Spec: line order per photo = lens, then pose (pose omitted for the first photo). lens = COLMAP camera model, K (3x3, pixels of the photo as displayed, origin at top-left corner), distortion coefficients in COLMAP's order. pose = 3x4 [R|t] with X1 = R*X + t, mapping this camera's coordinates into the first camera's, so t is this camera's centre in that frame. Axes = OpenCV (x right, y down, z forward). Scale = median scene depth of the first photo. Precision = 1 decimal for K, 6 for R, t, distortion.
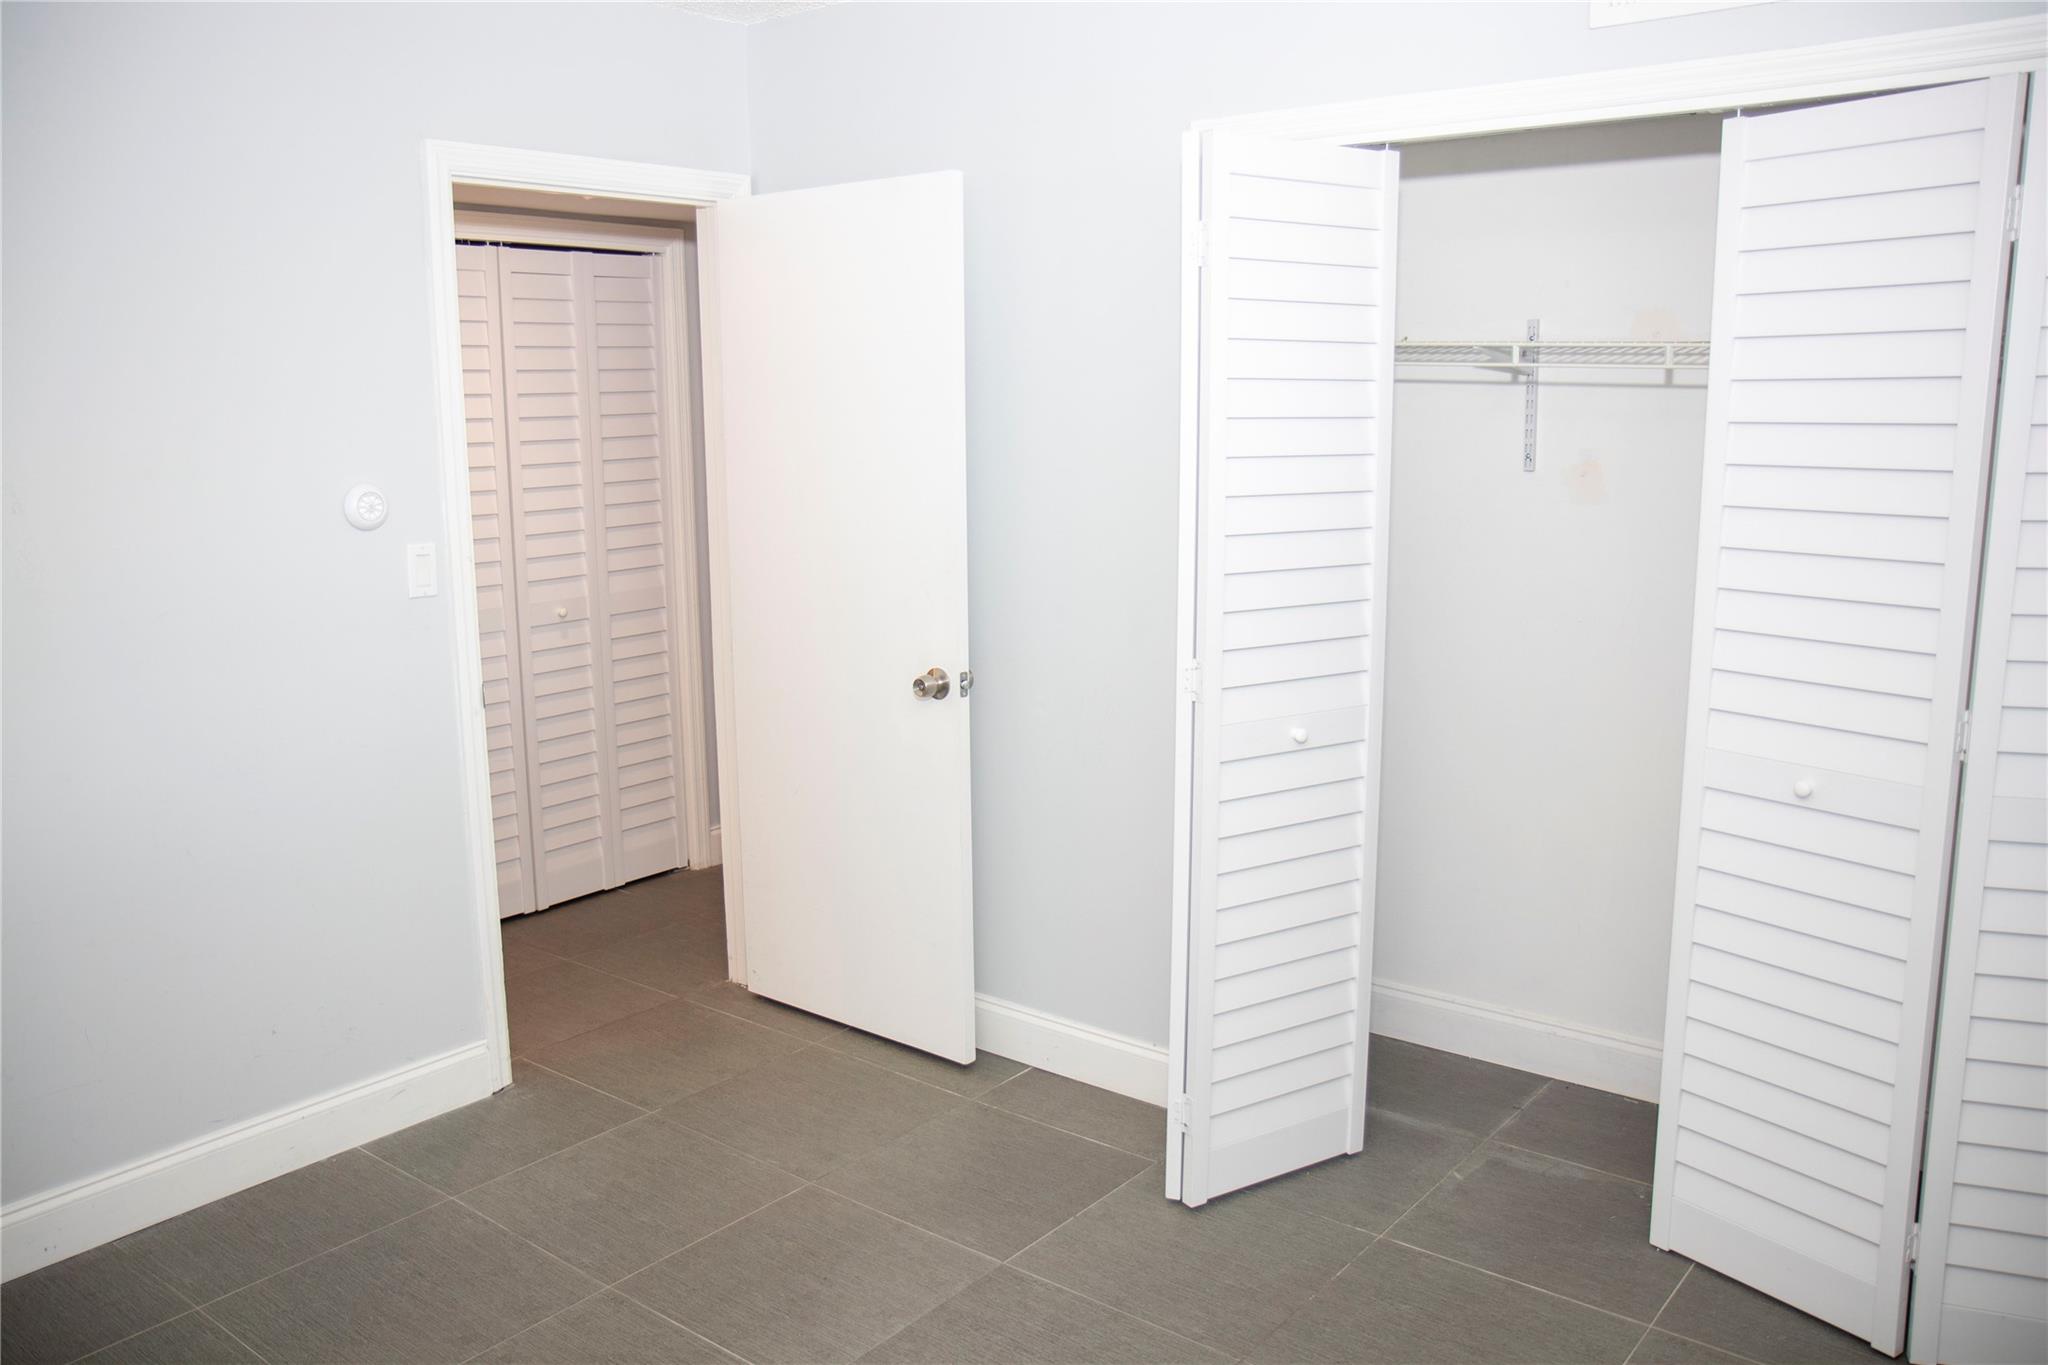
lens RADIAL K [[1642.7, 0, 1024.0], [0, 1642.7, 682.5], [0, 0, 1]] dist [-0.067378, 0.102629]
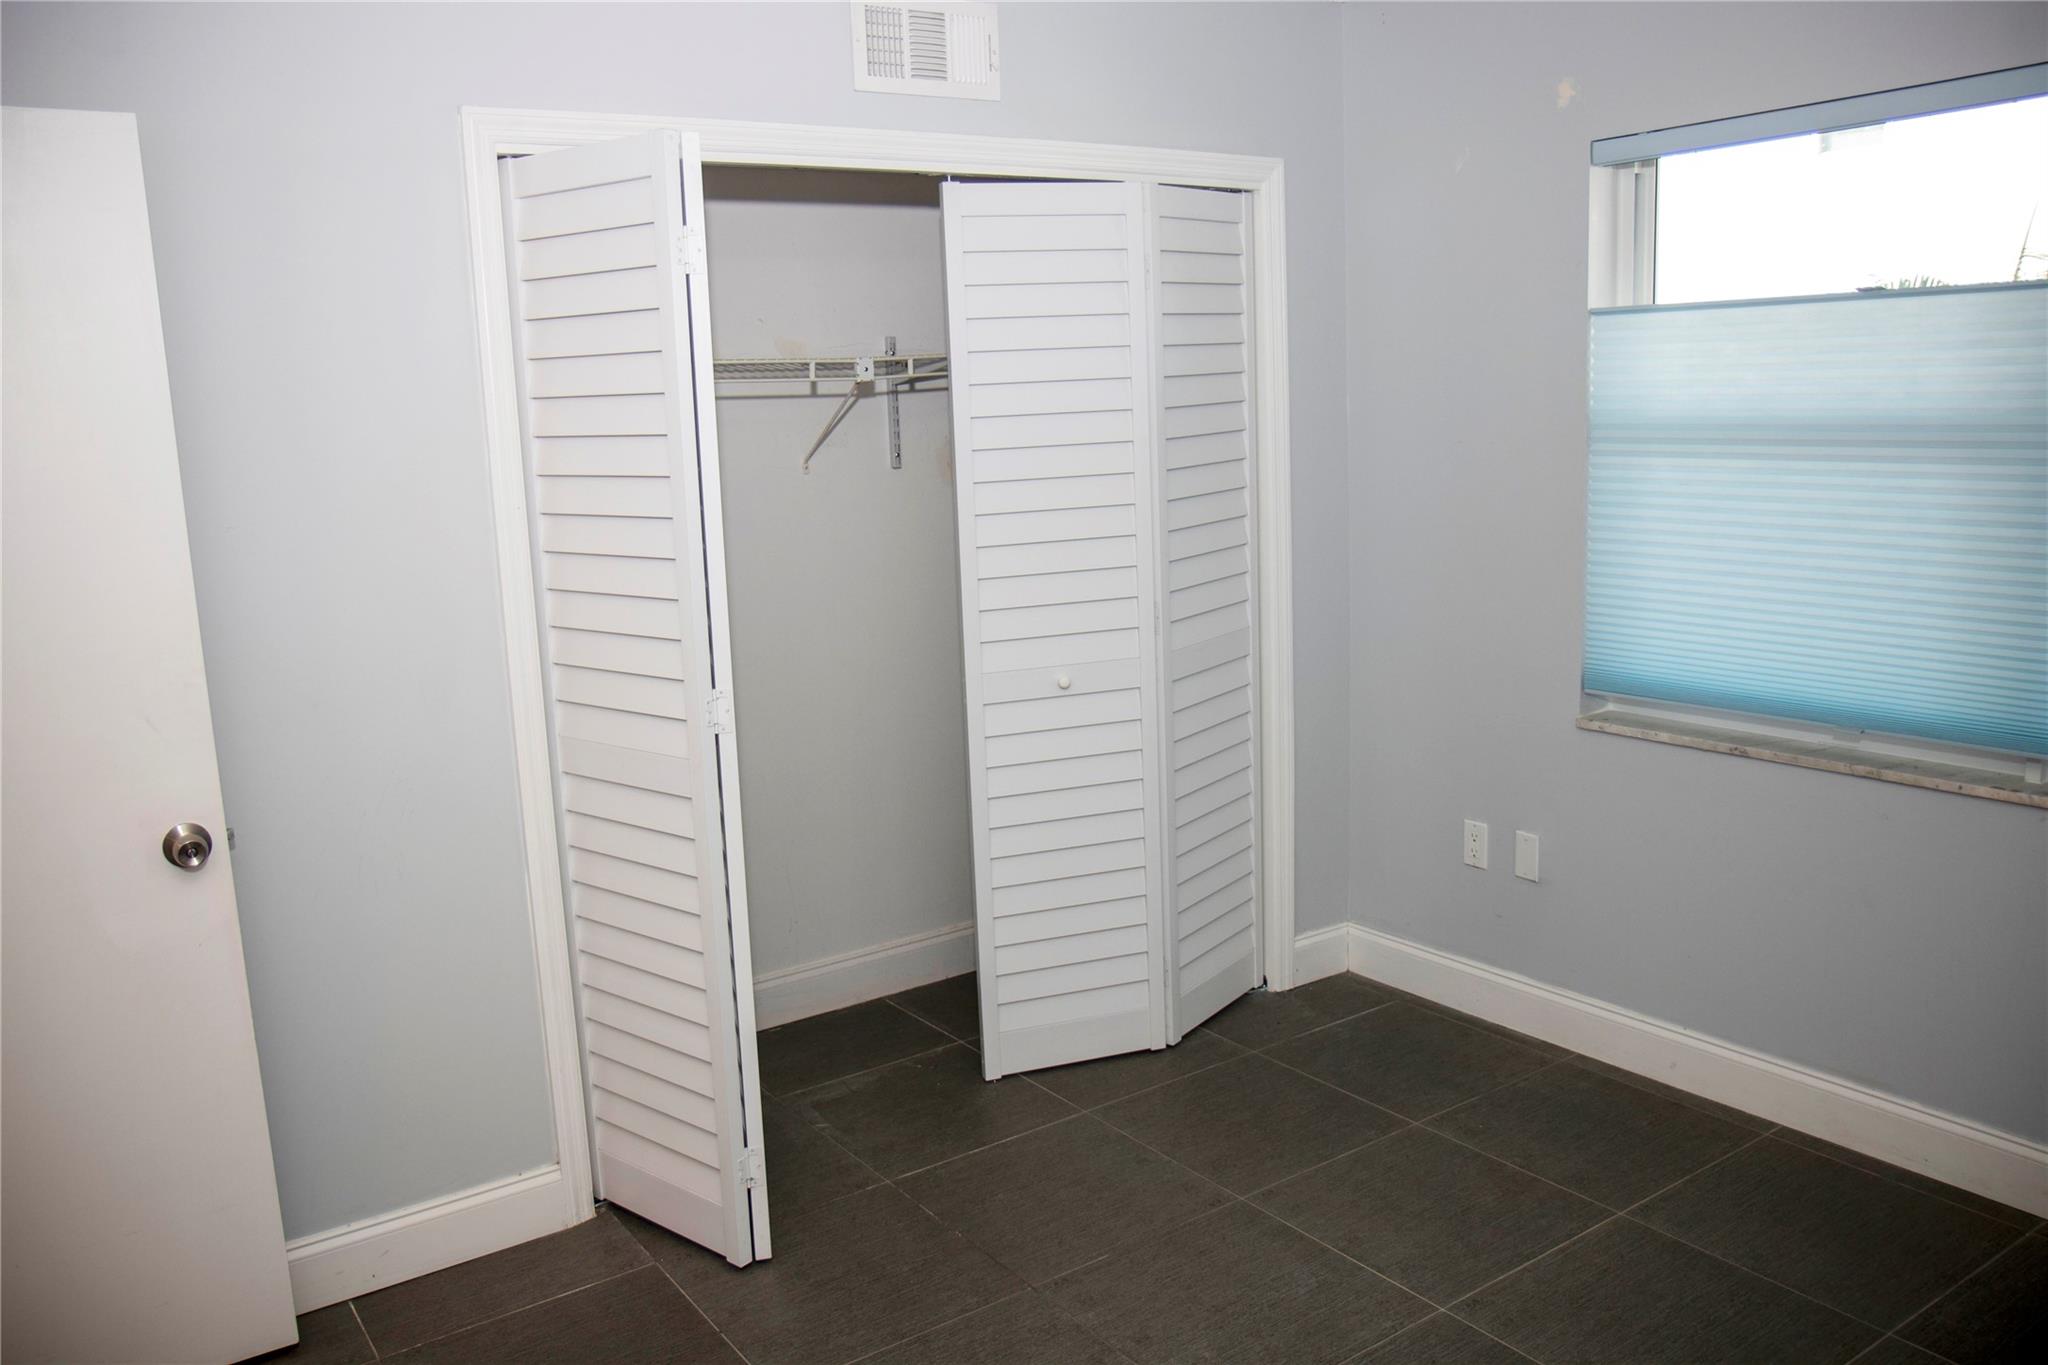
lens RADIAL K [[1642.7, 0, 1024.0], [0, 1642.7, 682.5], [0, 0, 1]] dist [-0.067378, 0.102629]
pose [[0.296103, -0.187730, 0.936526, -0.751583], [0.207474, 0.969726, 0.128787, -0.109006], [-0.932351, 0.156171, 0.326088, 0.538041]]
